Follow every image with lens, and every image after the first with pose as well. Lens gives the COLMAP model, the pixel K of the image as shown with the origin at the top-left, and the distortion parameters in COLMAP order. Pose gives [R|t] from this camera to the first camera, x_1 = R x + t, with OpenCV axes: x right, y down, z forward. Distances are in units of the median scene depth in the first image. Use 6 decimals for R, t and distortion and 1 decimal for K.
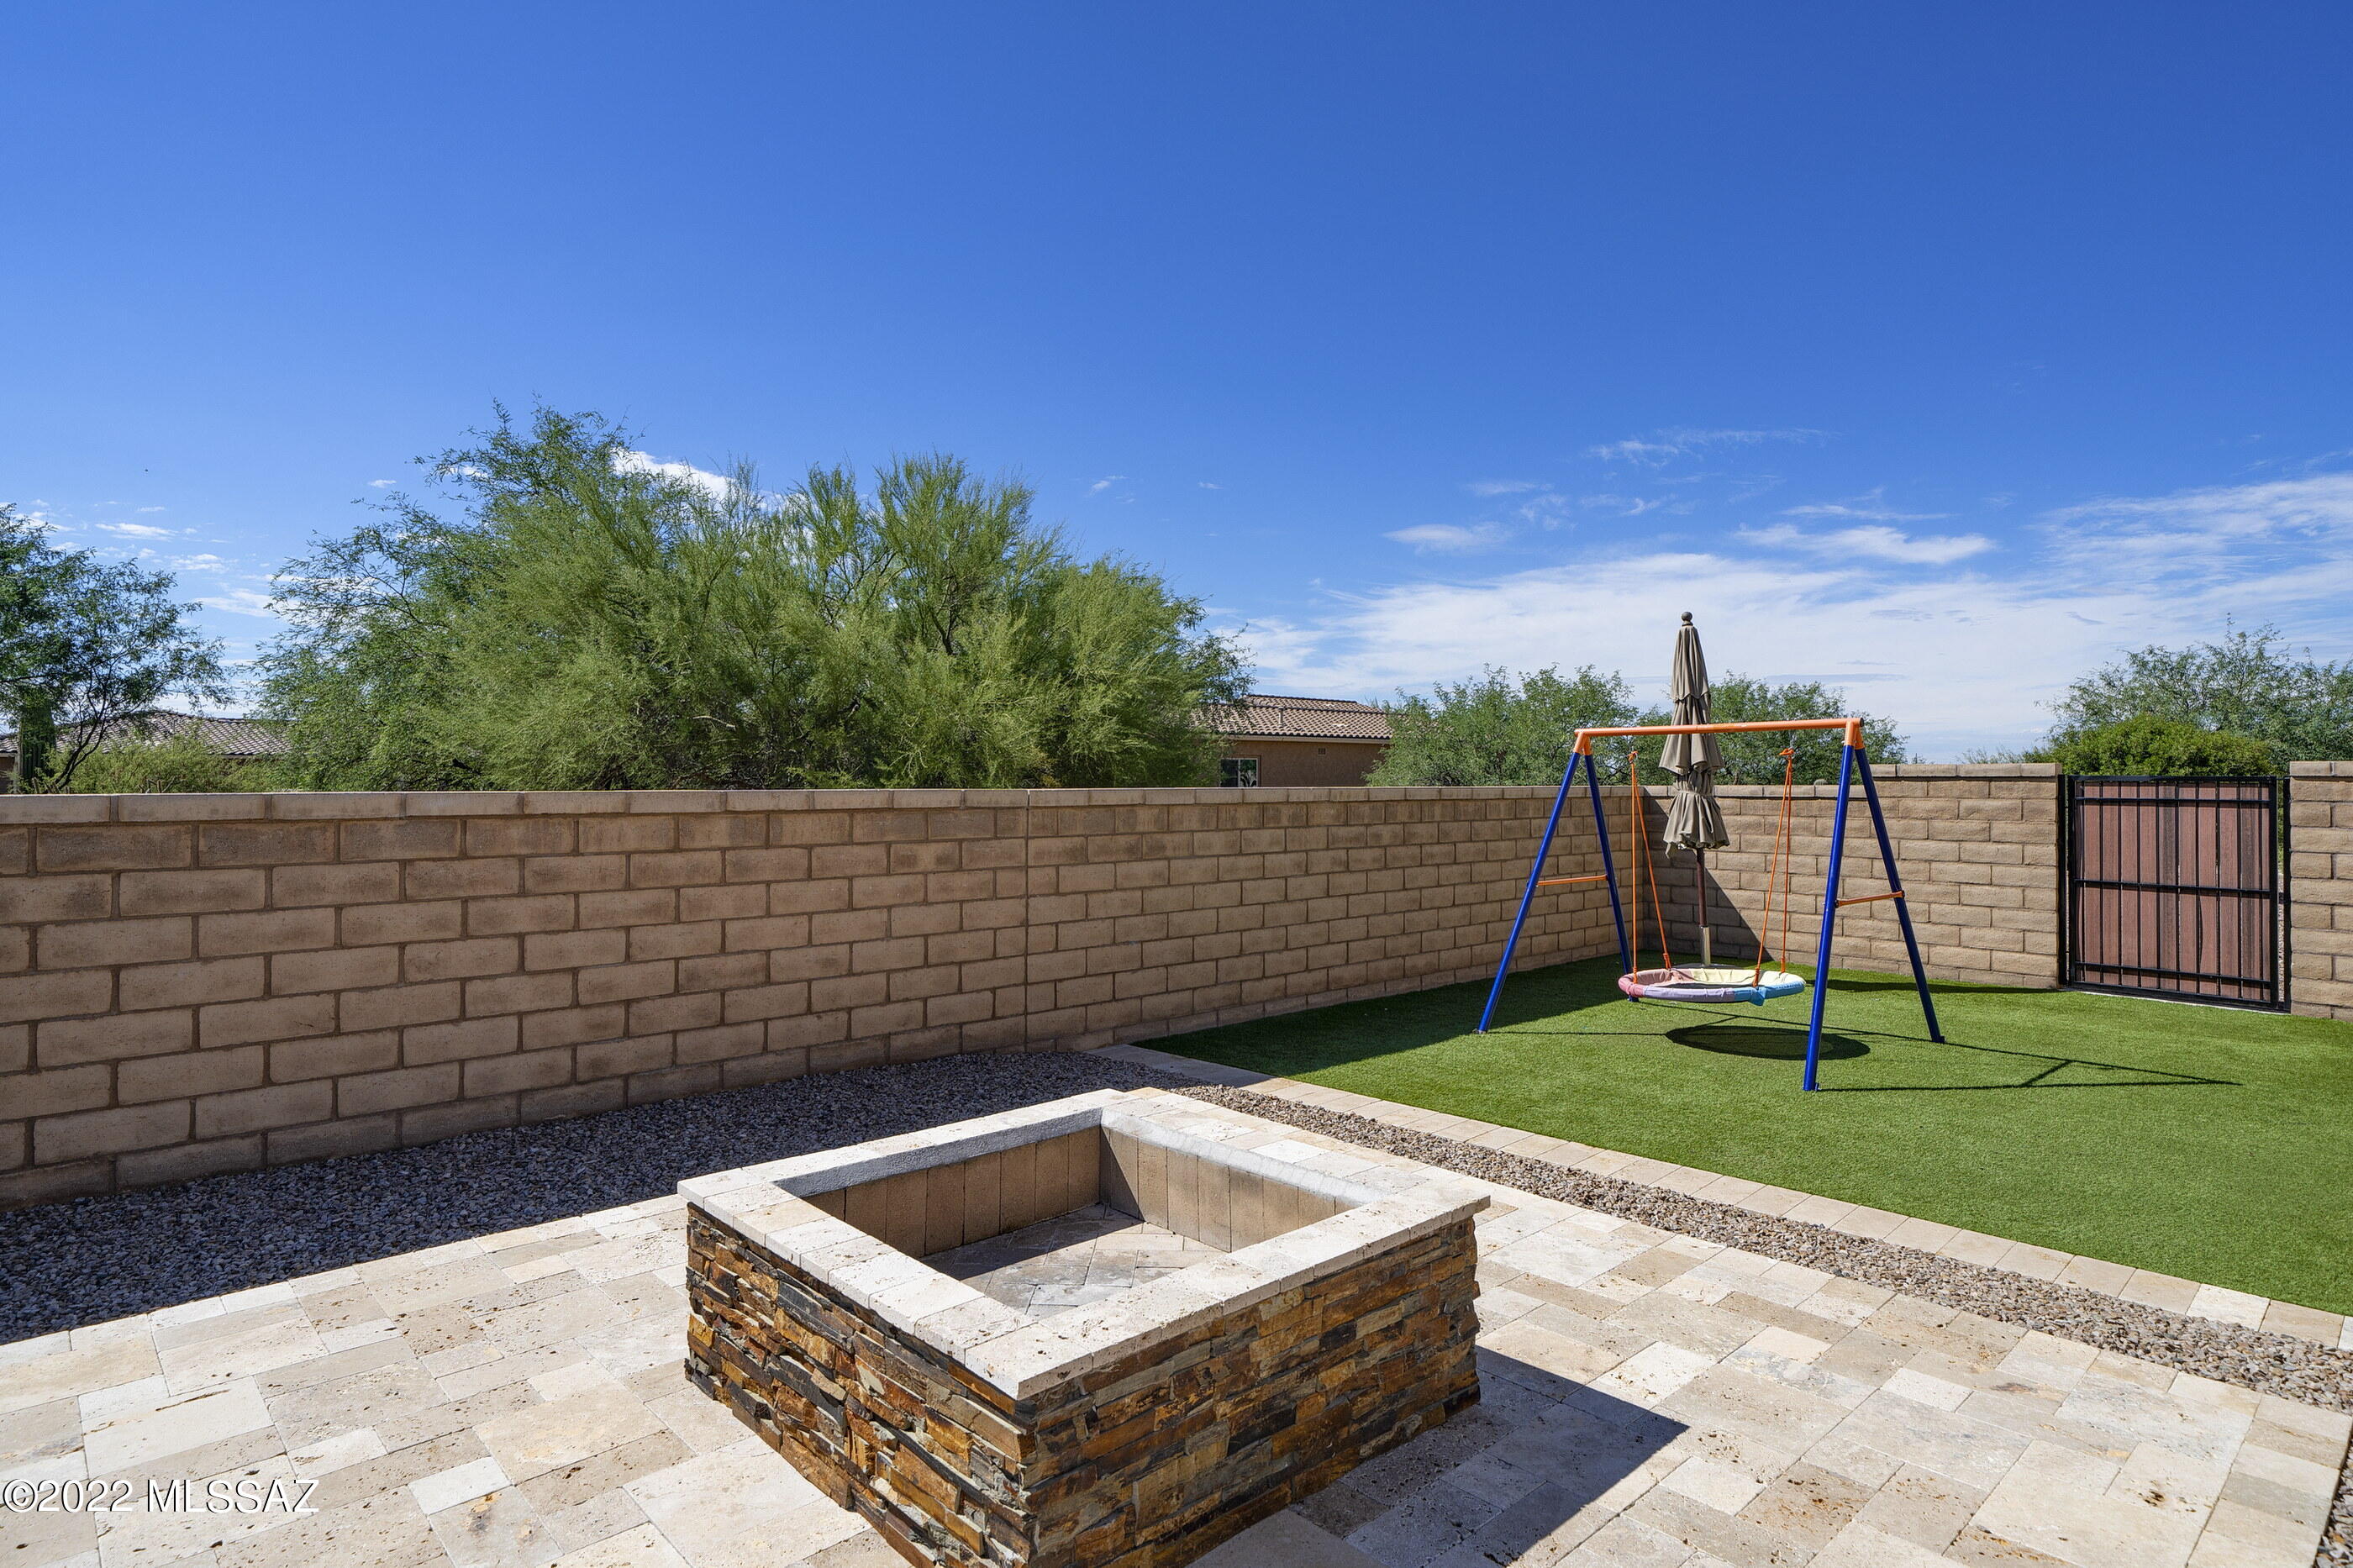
lens RADIAL K [[1250.9, 0, 1160.4], [0, 1250.9, 773.9], [0, 0, 1]] dist [0.003083, 0.001269]
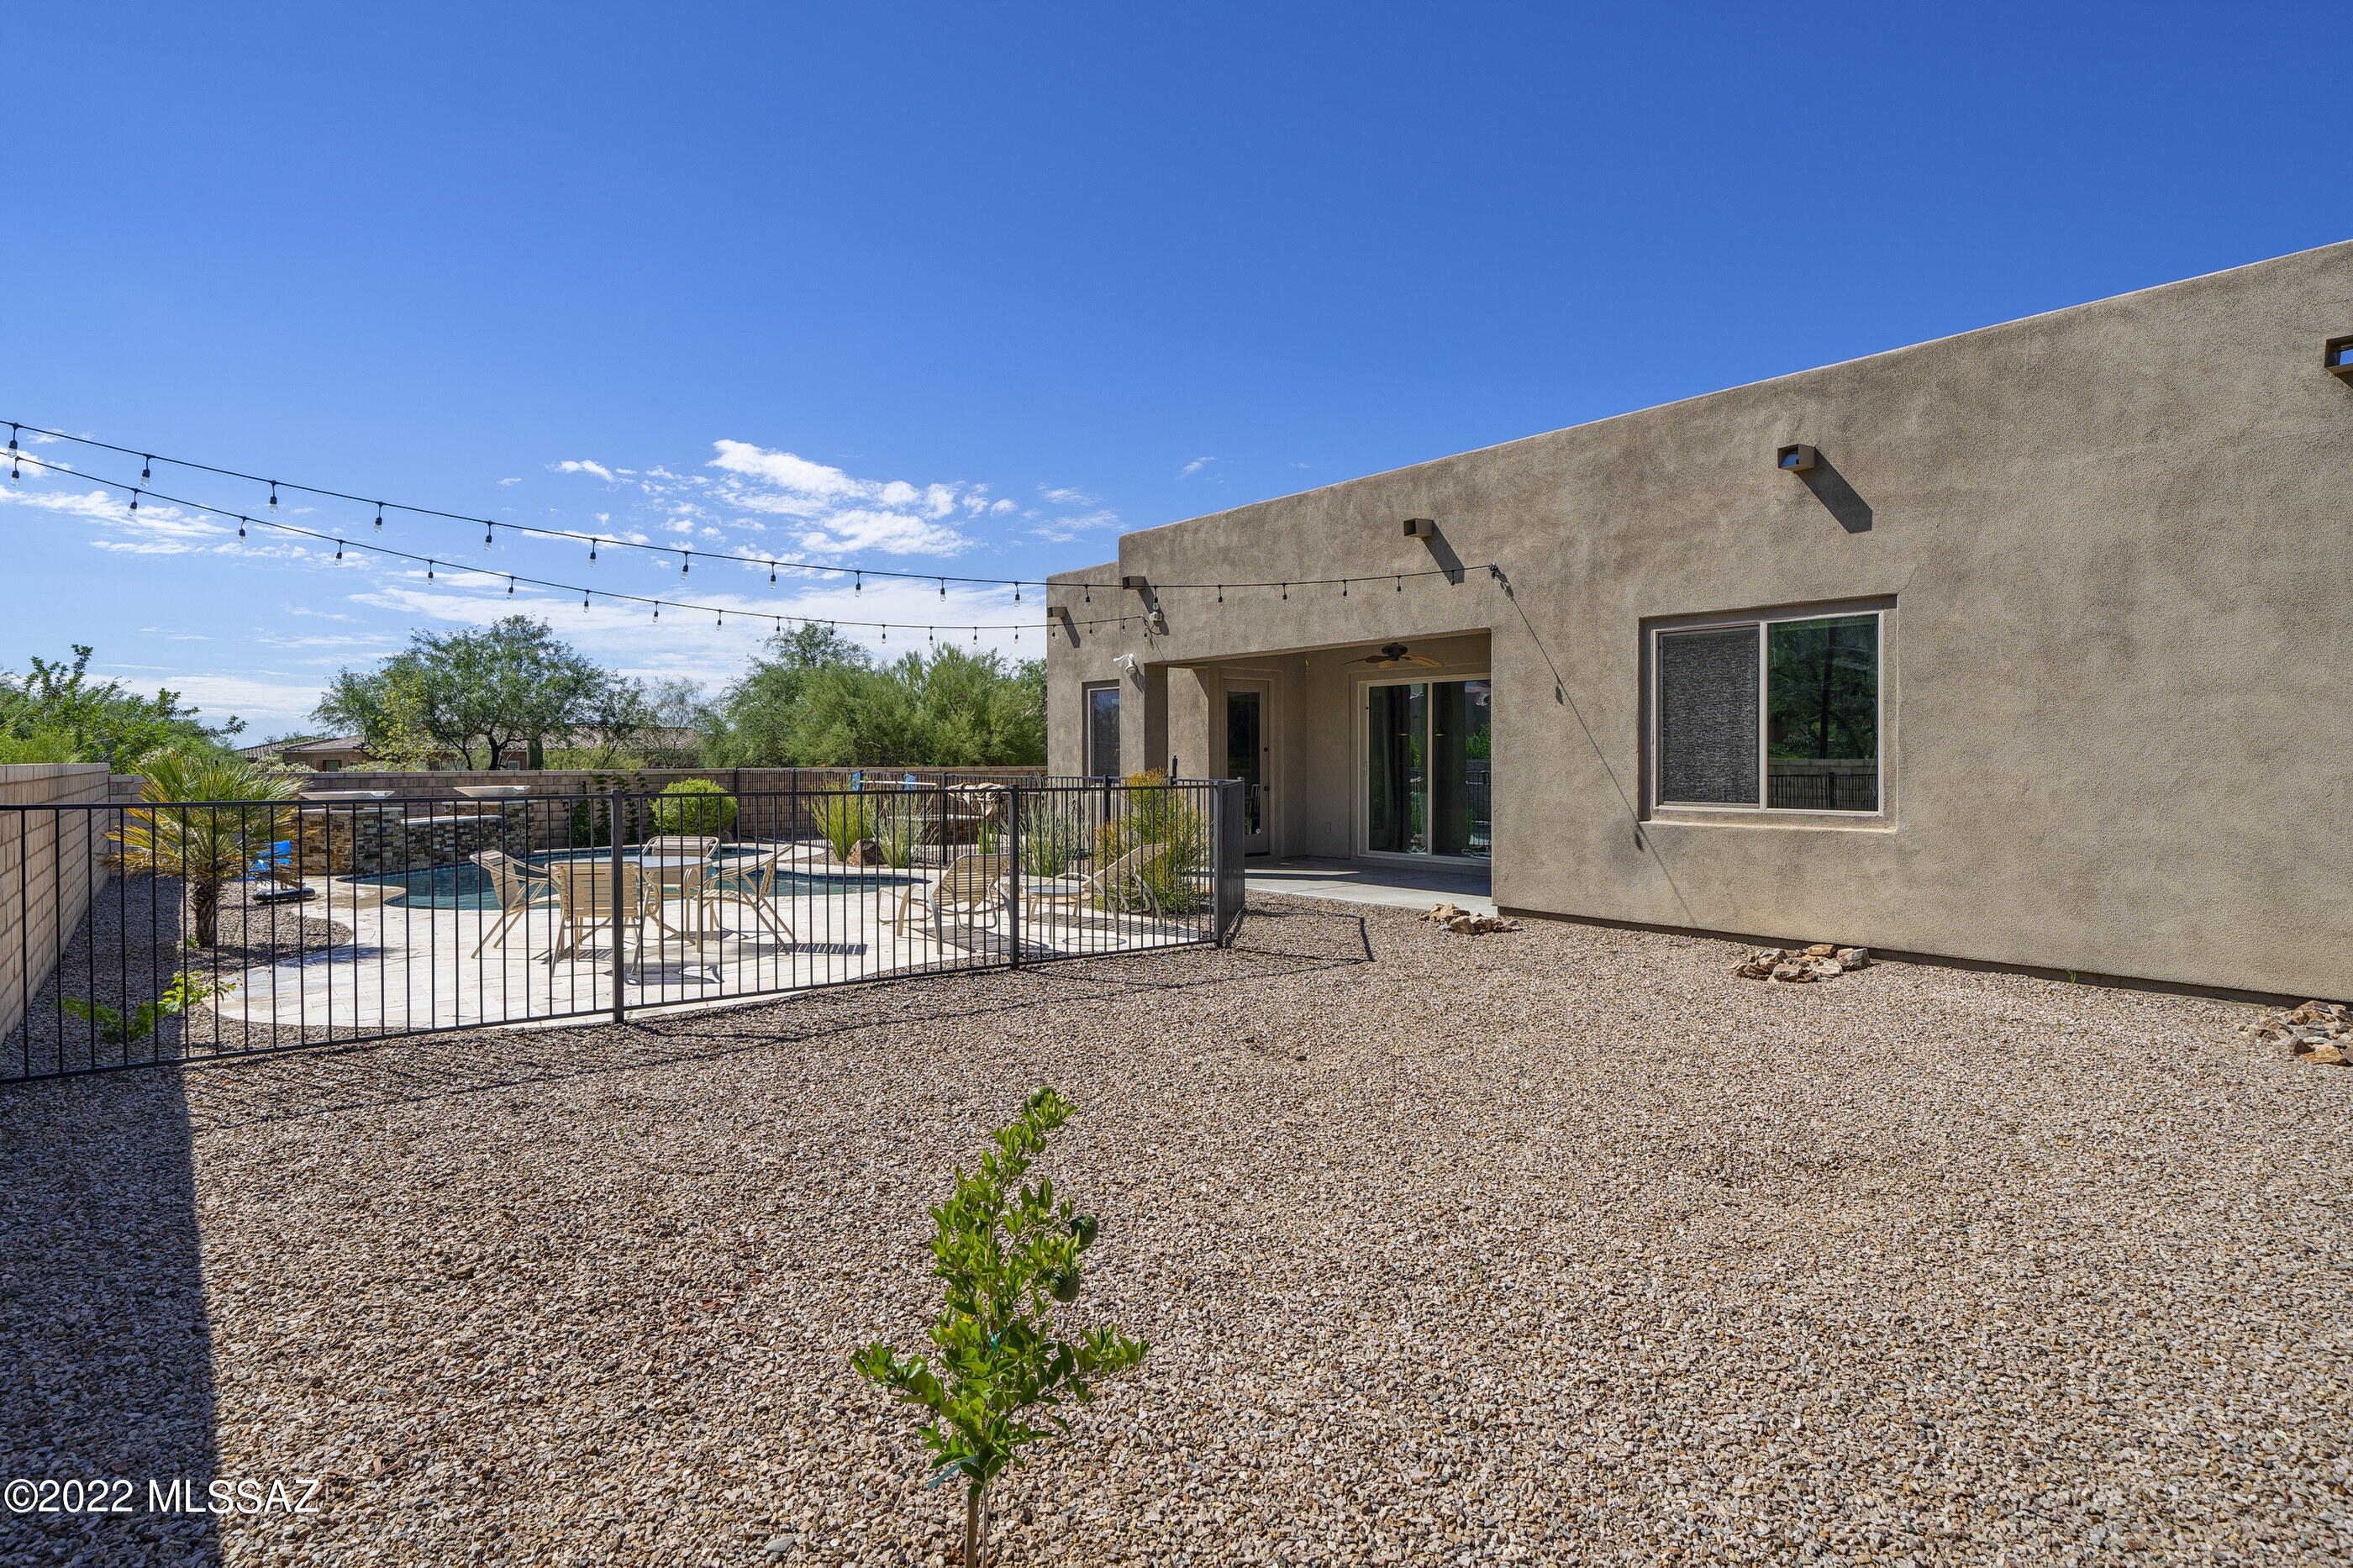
lens RADIAL K [[1278.6, 0, 1176.5], [0, 1278.6, 784.0], [0, 0, 1]] dist [0.000881, 0.000947]
pose [[0.997169, -0.005367, -0.074996, 0.457027], [0.007139, 0.999701, 0.023375, -0.011854], [0.074848, -0.023844, 0.996910, -1.545484]]
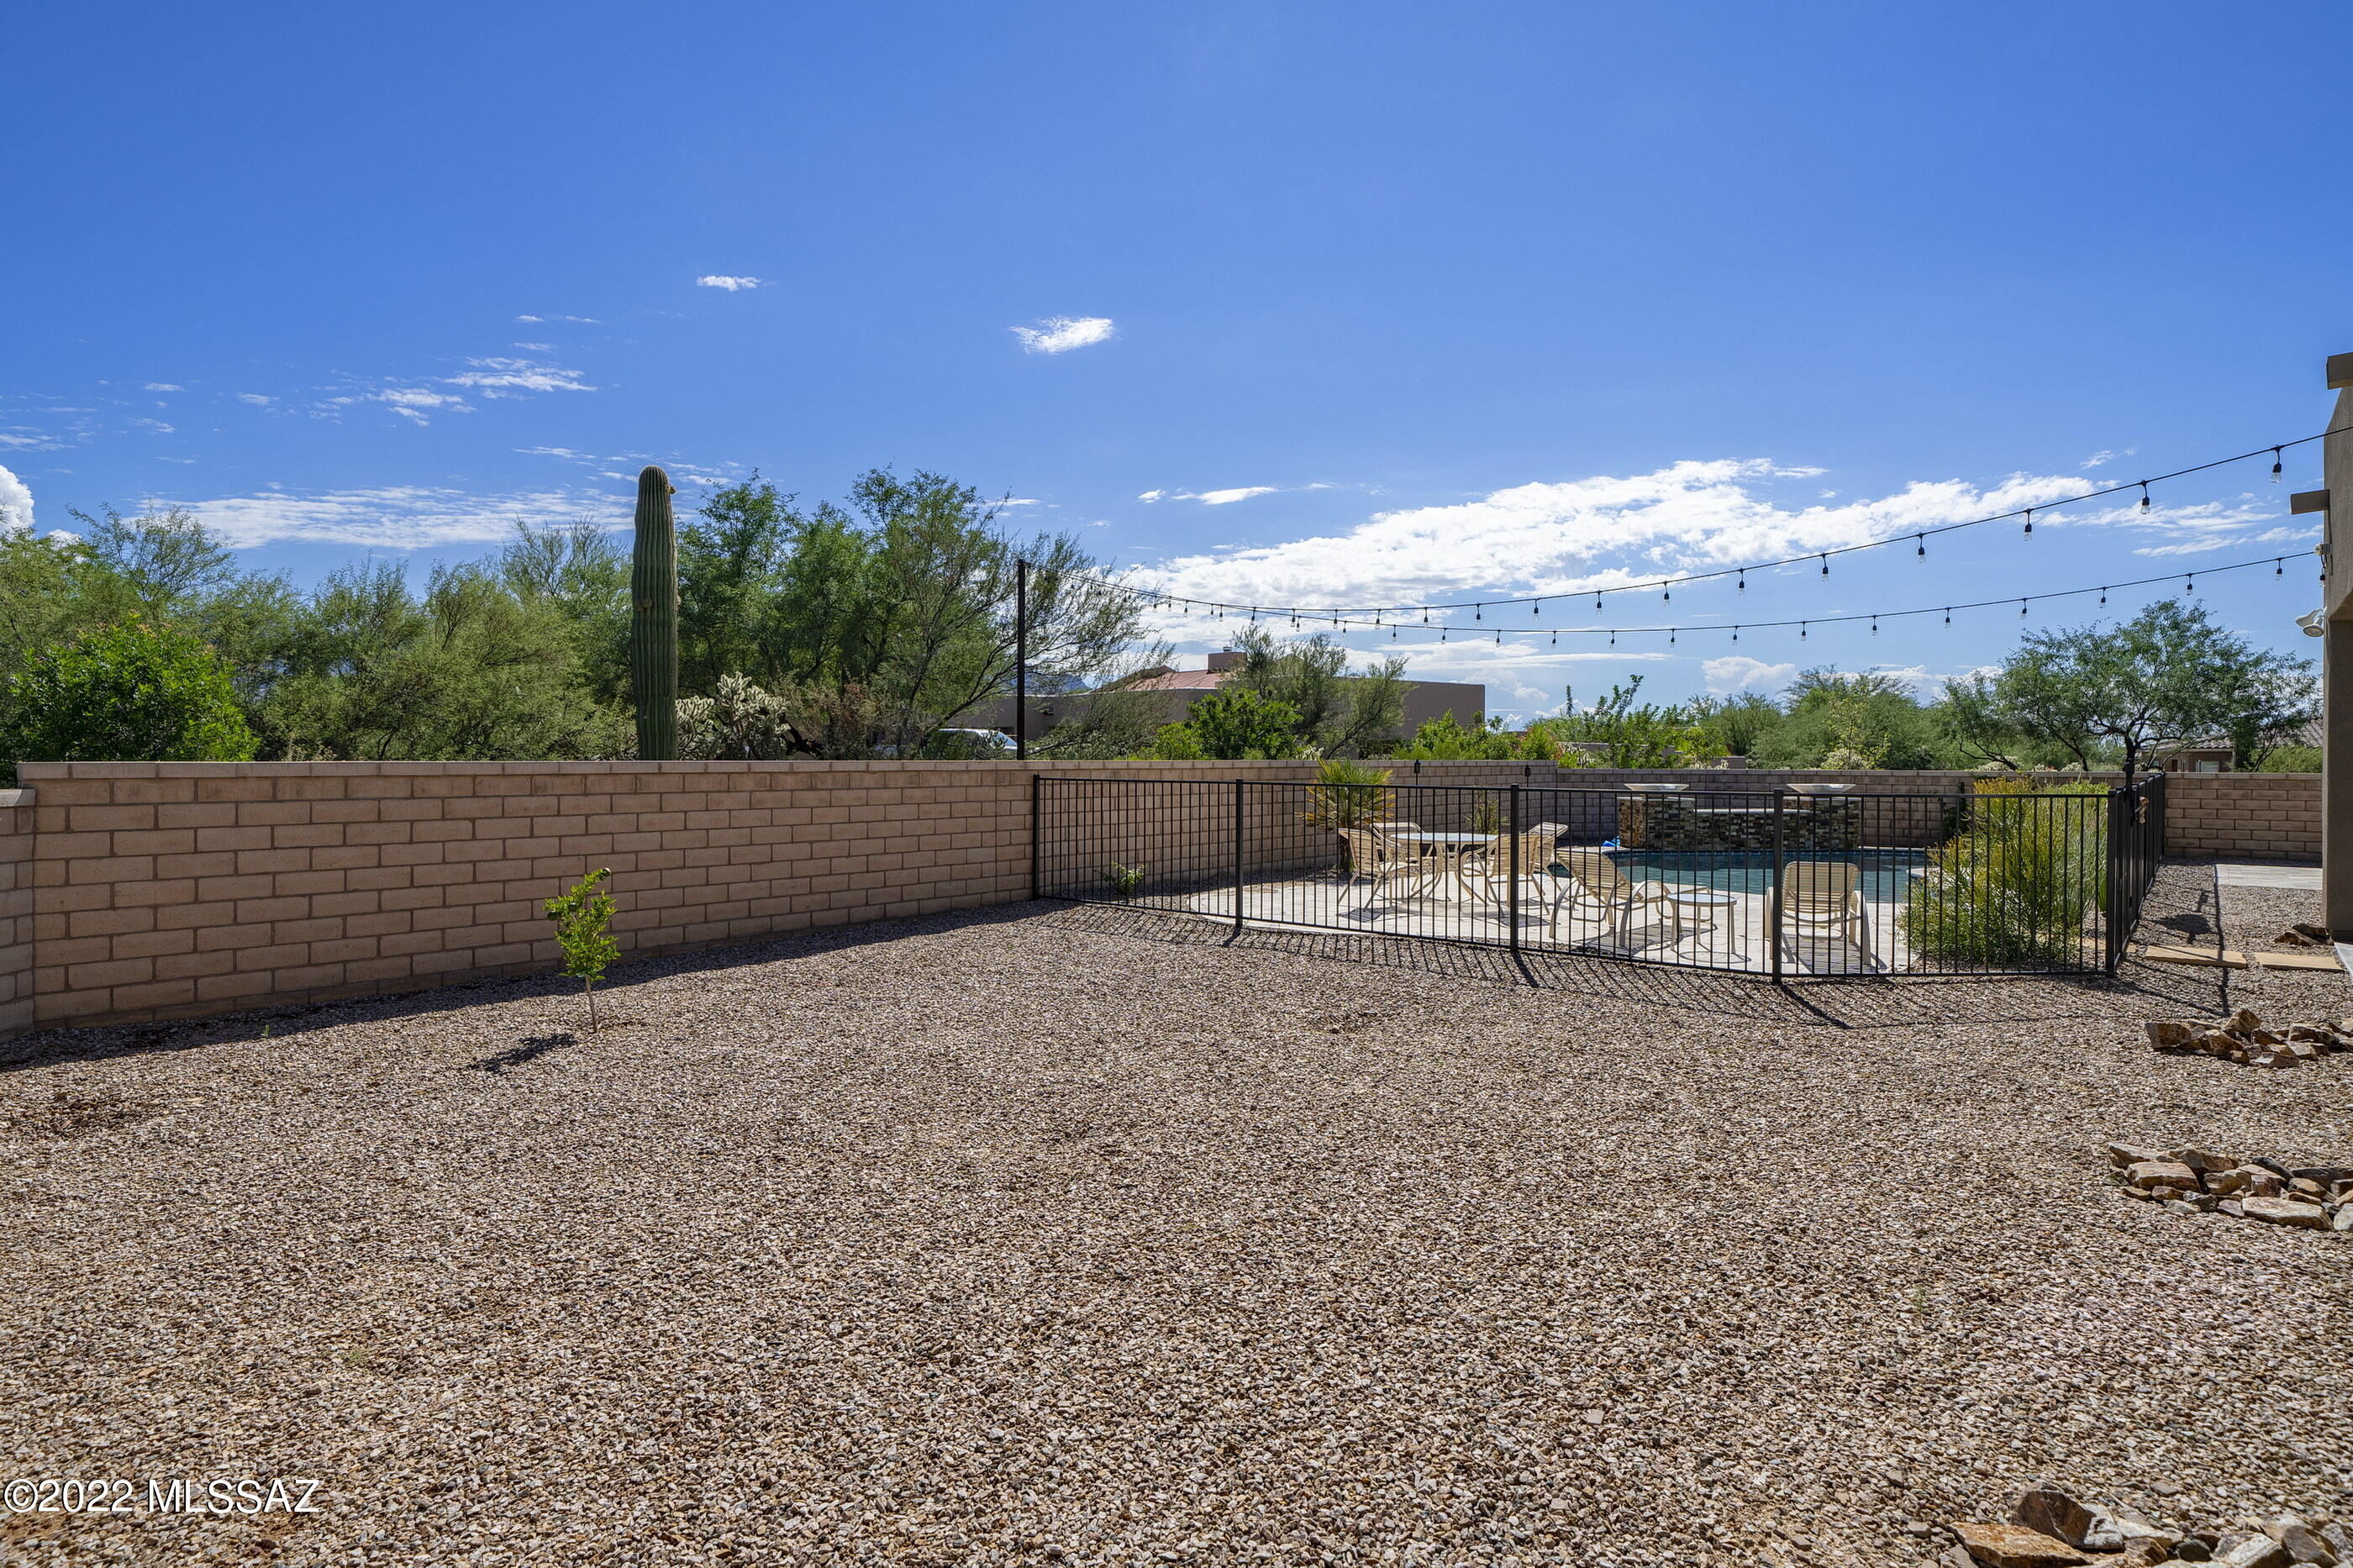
lens RADIAL K [[1250.9, 0, 1160.4], [0, 1250.9, 773.9], [0, 0, 1]] dist [0.003083, 0.001269]
pose [[0.124403, 0.013014, -0.992146, 1.053725], [-0.000031, 0.999914, 0.013112, -0.014280], [0.992232, -0.001601, 0.124393, -1.155954]]
